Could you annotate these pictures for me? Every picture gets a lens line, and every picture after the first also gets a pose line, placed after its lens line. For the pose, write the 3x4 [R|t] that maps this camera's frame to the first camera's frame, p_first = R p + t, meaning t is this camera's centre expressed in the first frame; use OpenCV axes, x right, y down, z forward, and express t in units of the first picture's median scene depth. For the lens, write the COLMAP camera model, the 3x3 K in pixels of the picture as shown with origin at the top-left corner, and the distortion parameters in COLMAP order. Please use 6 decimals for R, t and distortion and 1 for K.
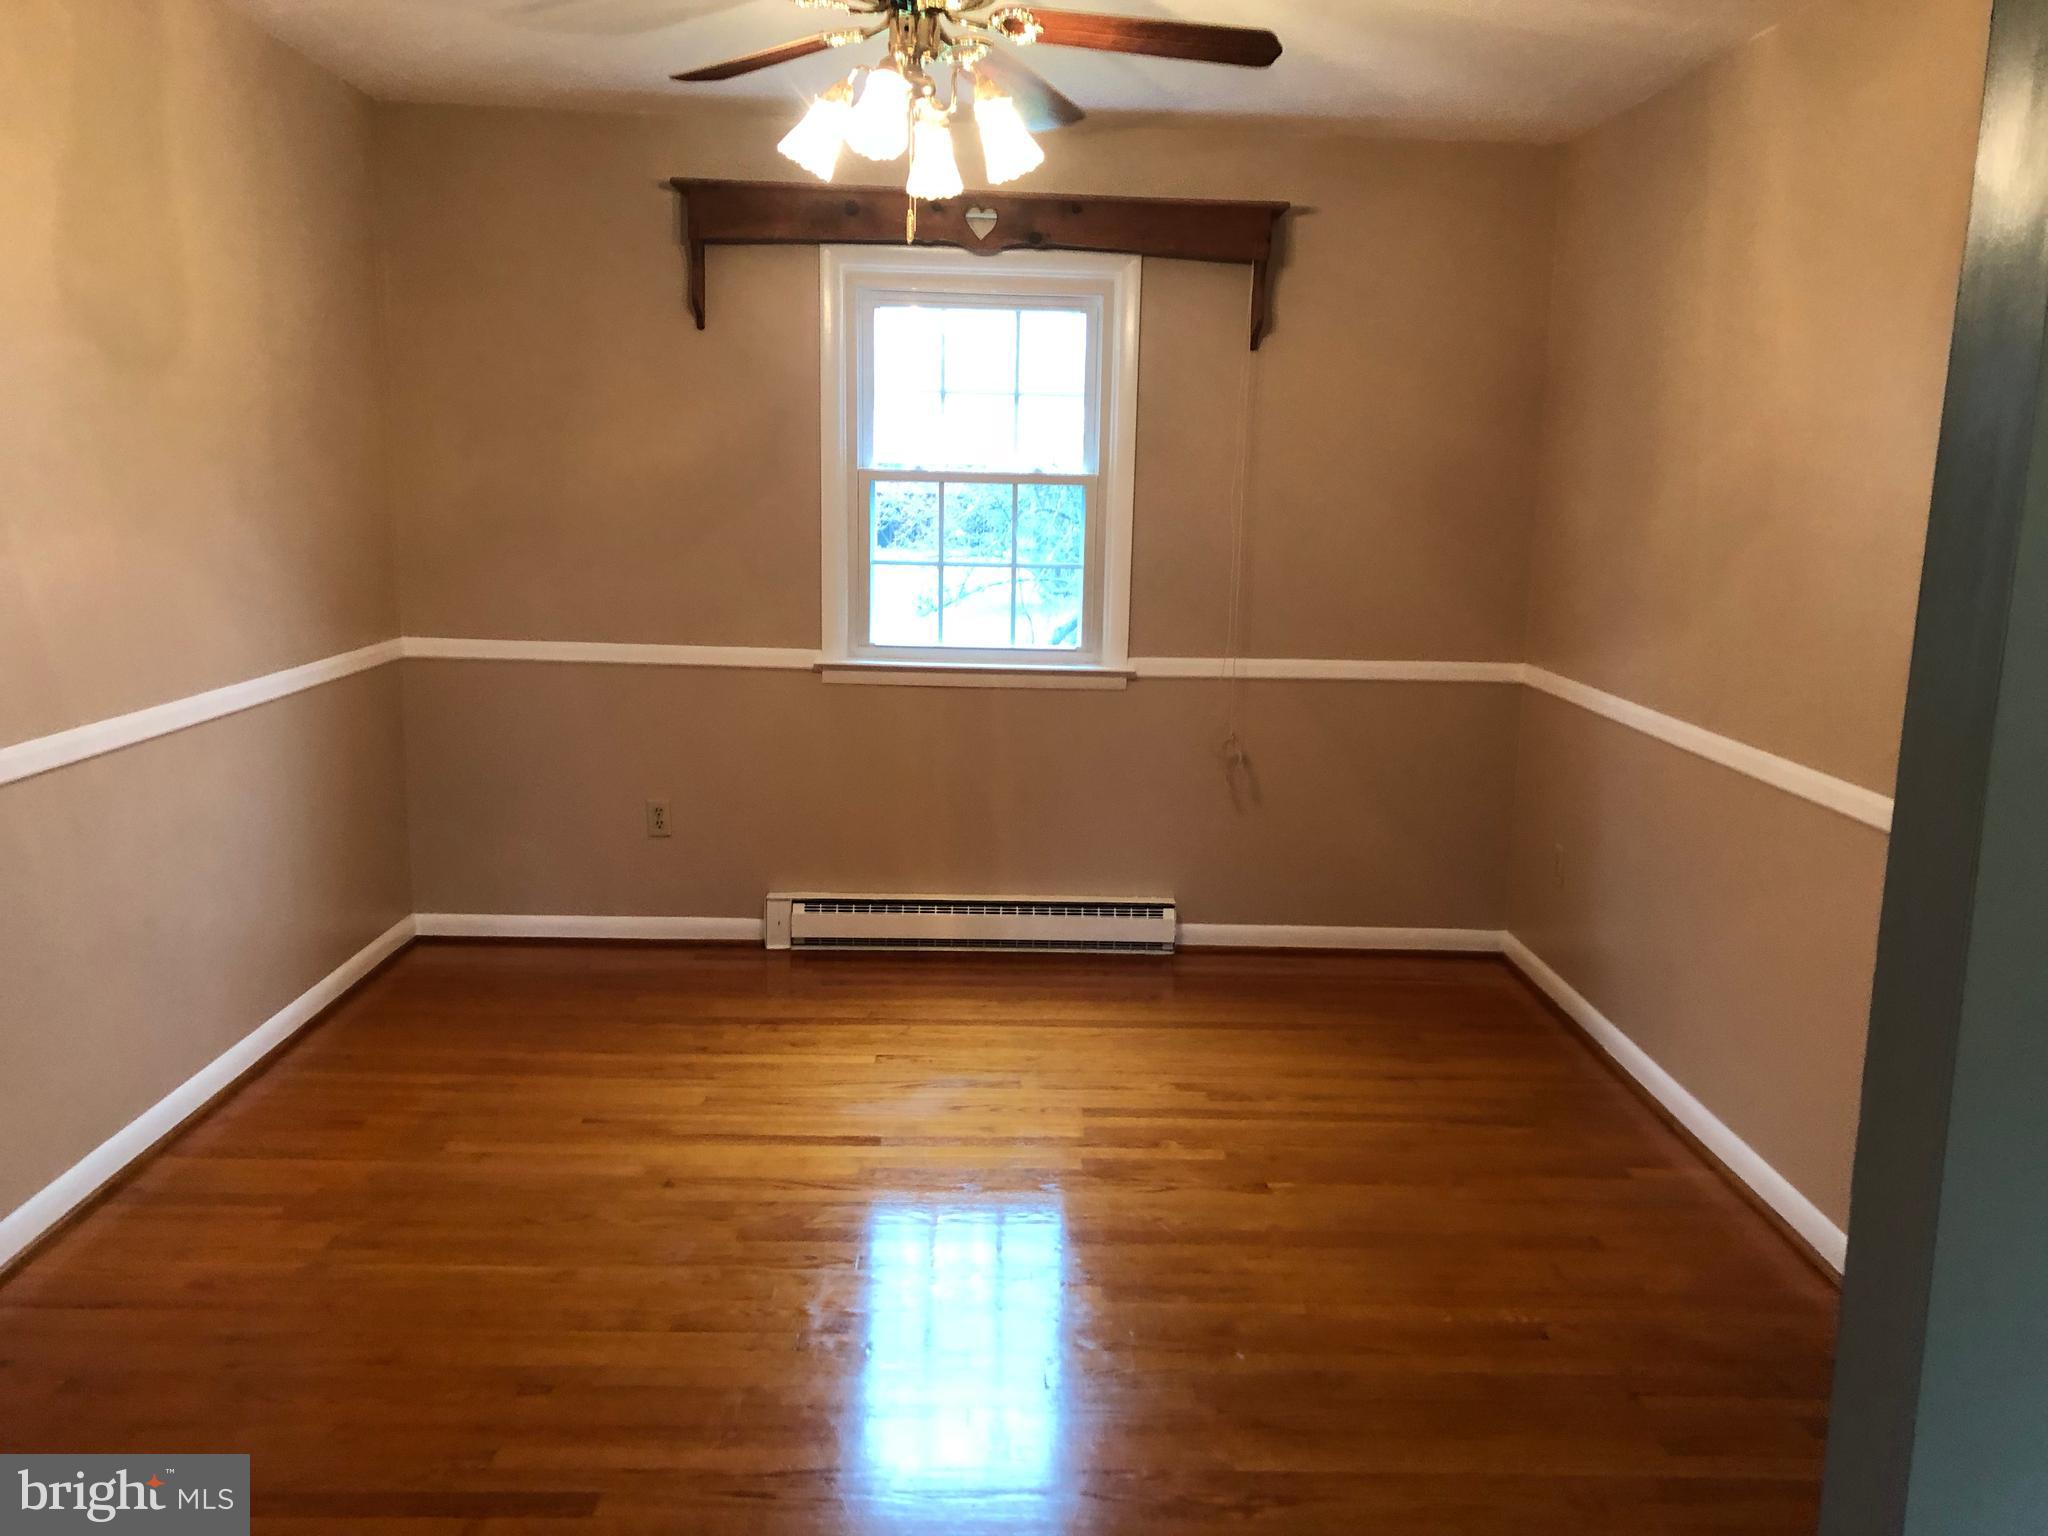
lens RADIAL K [[1634.5, 0, 1067.7], [0, 1634.5, 762.4], [0, 0, 1]] dist [0.214887, 0.000267]
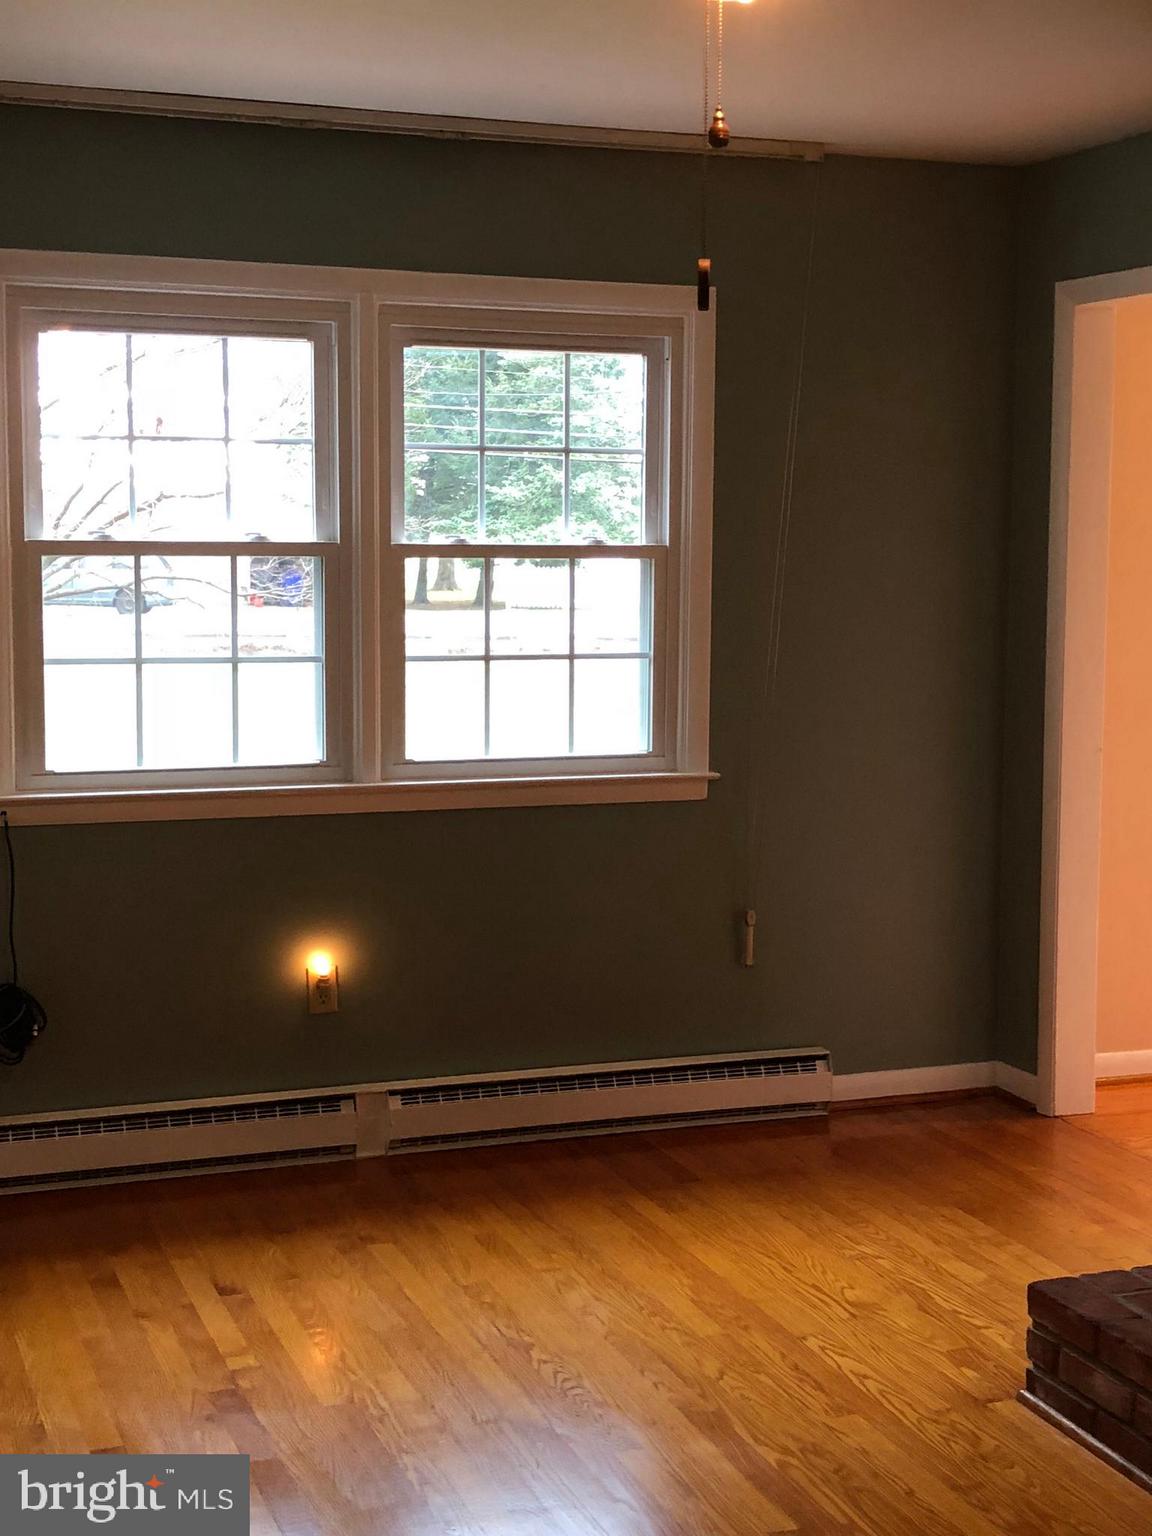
lens RADIAL K [[2160.0, 0, 576.0], [0, 2160.0, 768.0], [0, 0, 1]] dist [0.215488, -0.832833]
pose [[0.952113, -0.050668, 0.301520, -0.355562], [0.070276, 0.996036, -0.054535, -0.006156], [-0.297561, 0.073113, 0.951899, -0.015330]]
